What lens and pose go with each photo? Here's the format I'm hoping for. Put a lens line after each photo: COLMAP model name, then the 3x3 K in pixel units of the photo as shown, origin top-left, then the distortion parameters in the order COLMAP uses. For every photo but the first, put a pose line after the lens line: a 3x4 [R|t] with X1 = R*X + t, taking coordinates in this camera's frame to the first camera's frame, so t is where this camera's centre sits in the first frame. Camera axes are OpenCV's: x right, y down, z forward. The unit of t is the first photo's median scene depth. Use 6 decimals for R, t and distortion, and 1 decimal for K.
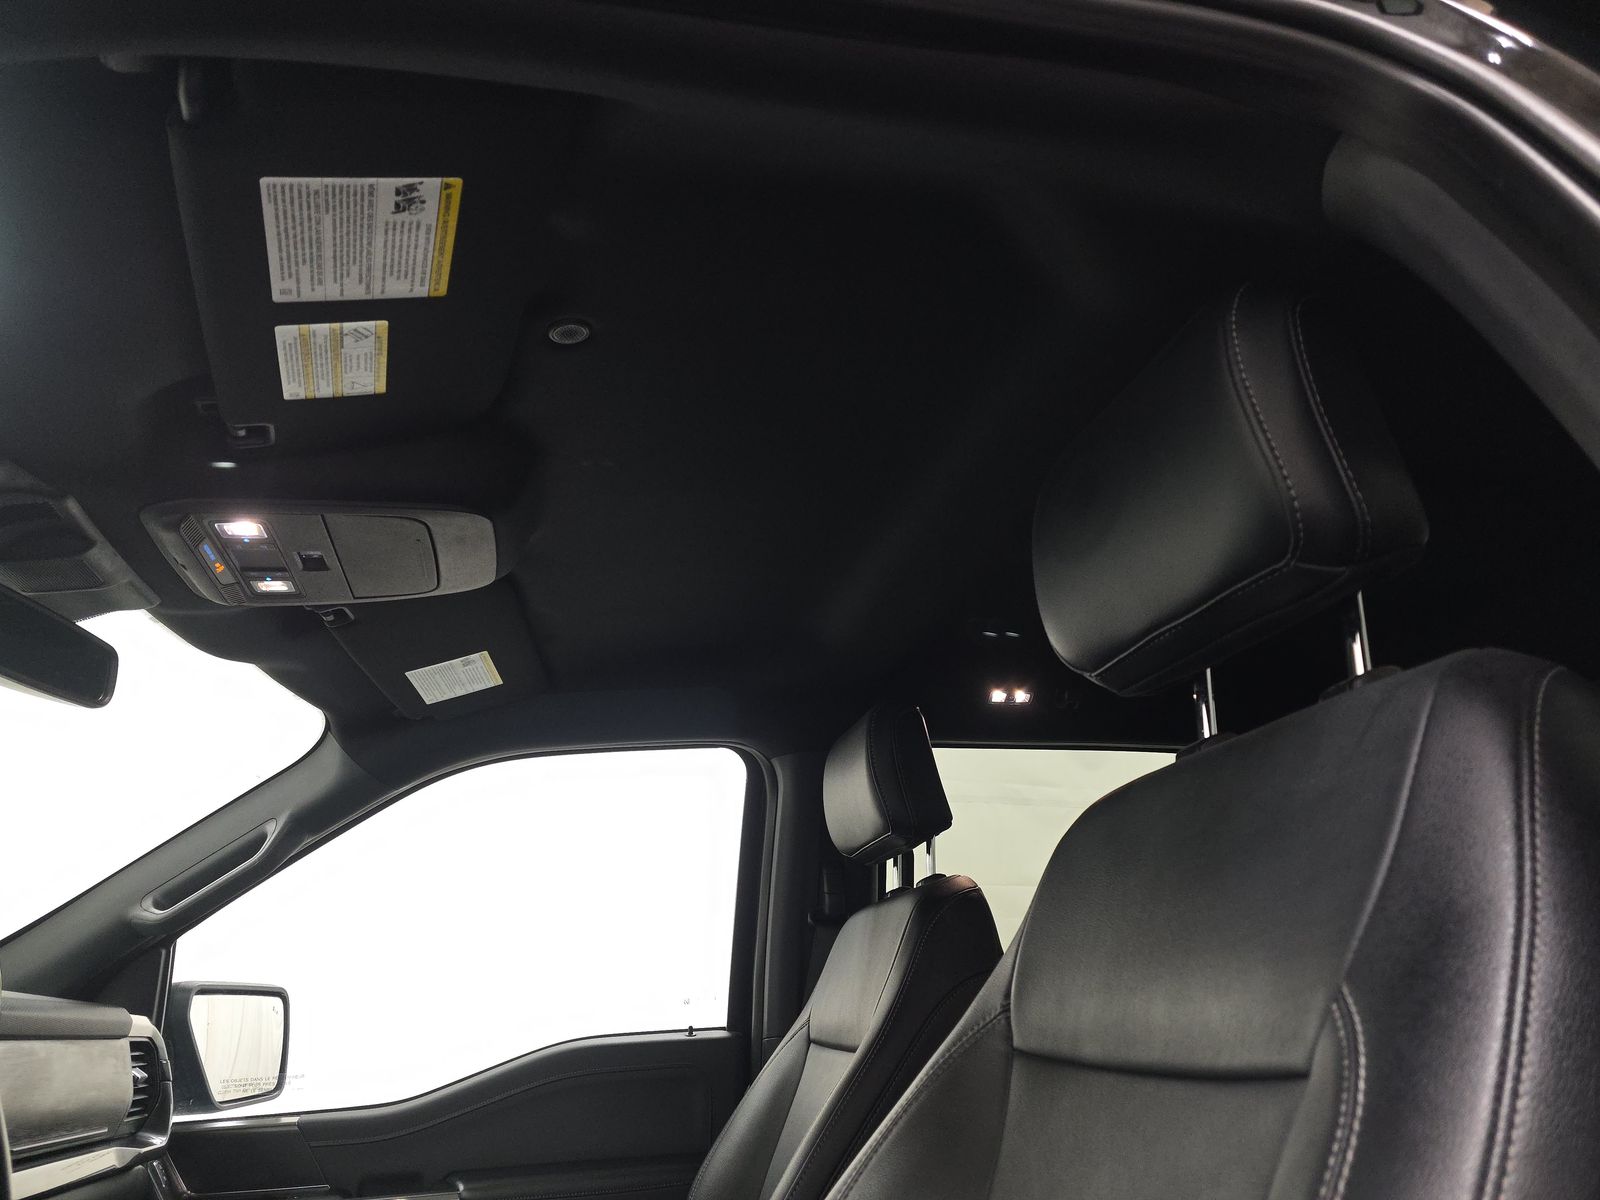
lens RADIAL K [[1144.9, 0, 808.3], [0, 1144.9, 586.3], [0, 0, 1]] dist [0.093999, -0.101182]
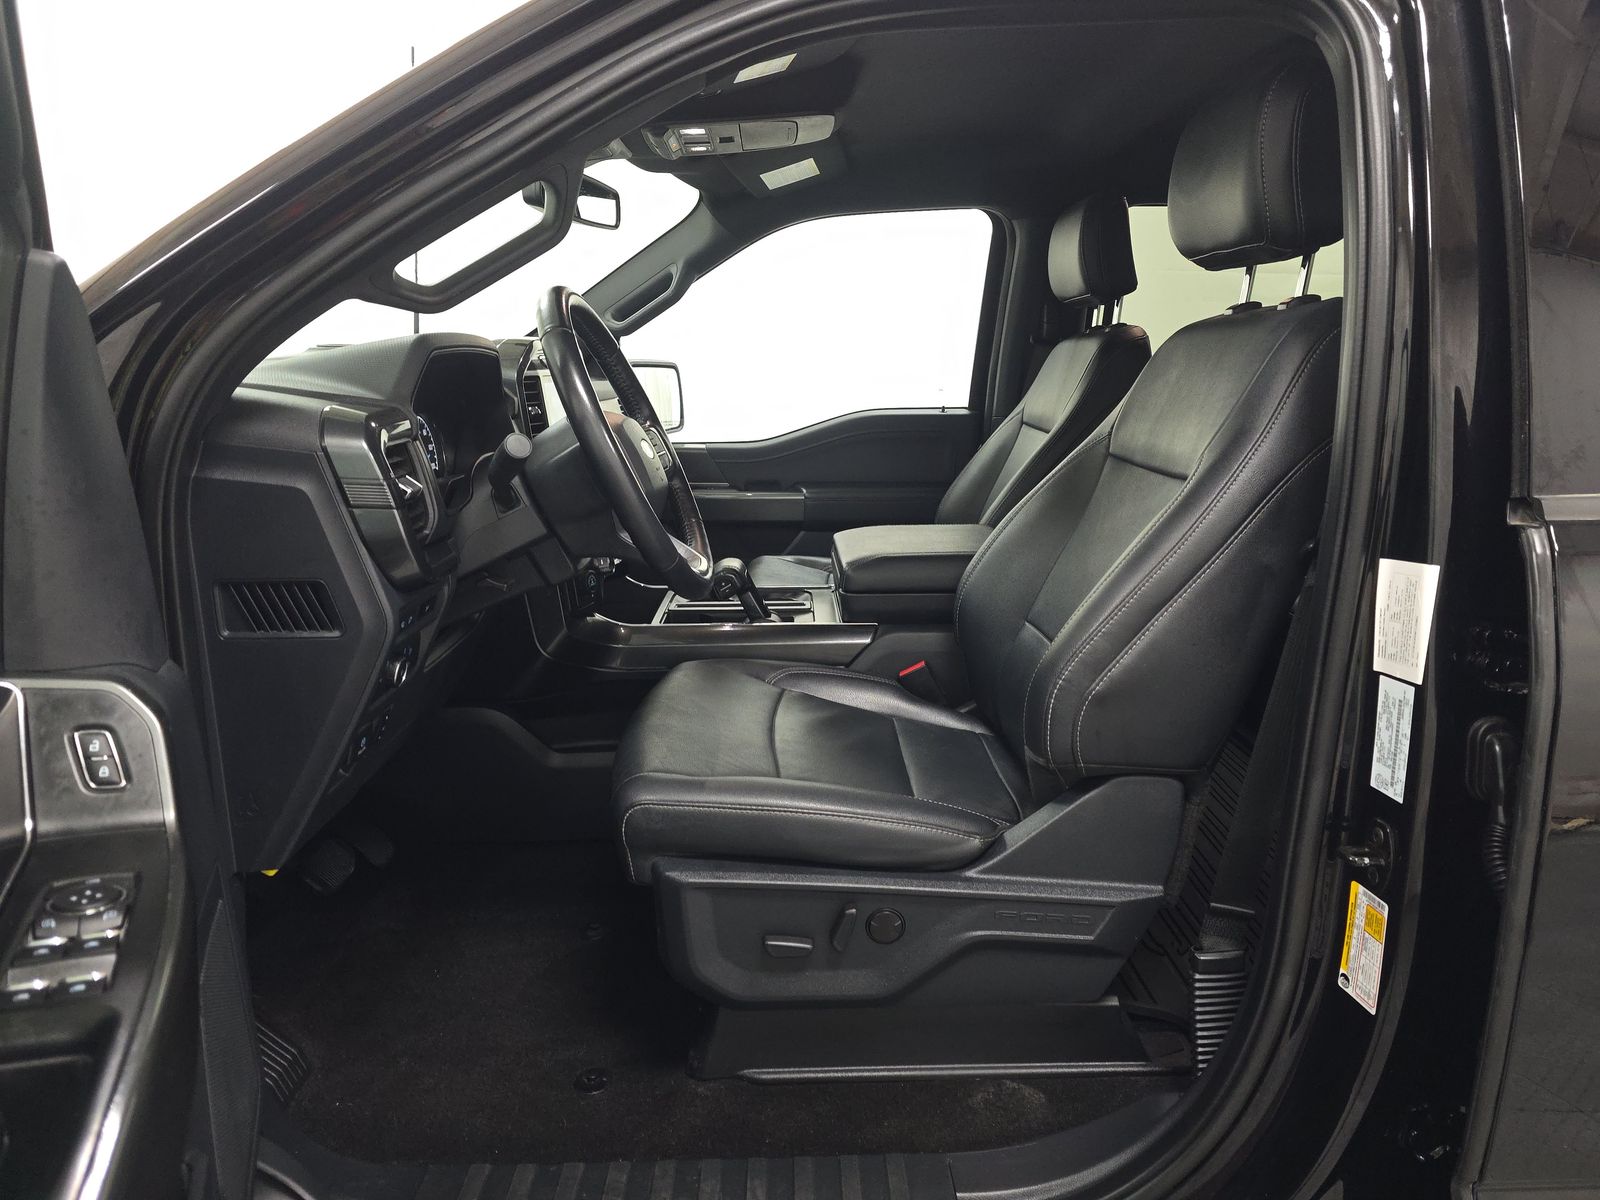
lens RADIAL K [[1144.9, 0, 808.3], [0, 1144.9, 586.3], [0, 0, 1]] dist [0.093999, -0.101182]
pose [[0.978712, 0.086632, -0.186058, 0.025564], [0.023499, 0.853285, 0.520914, -0.216815], [0.203888, -0.514197, 0.833085, -0.424569]]
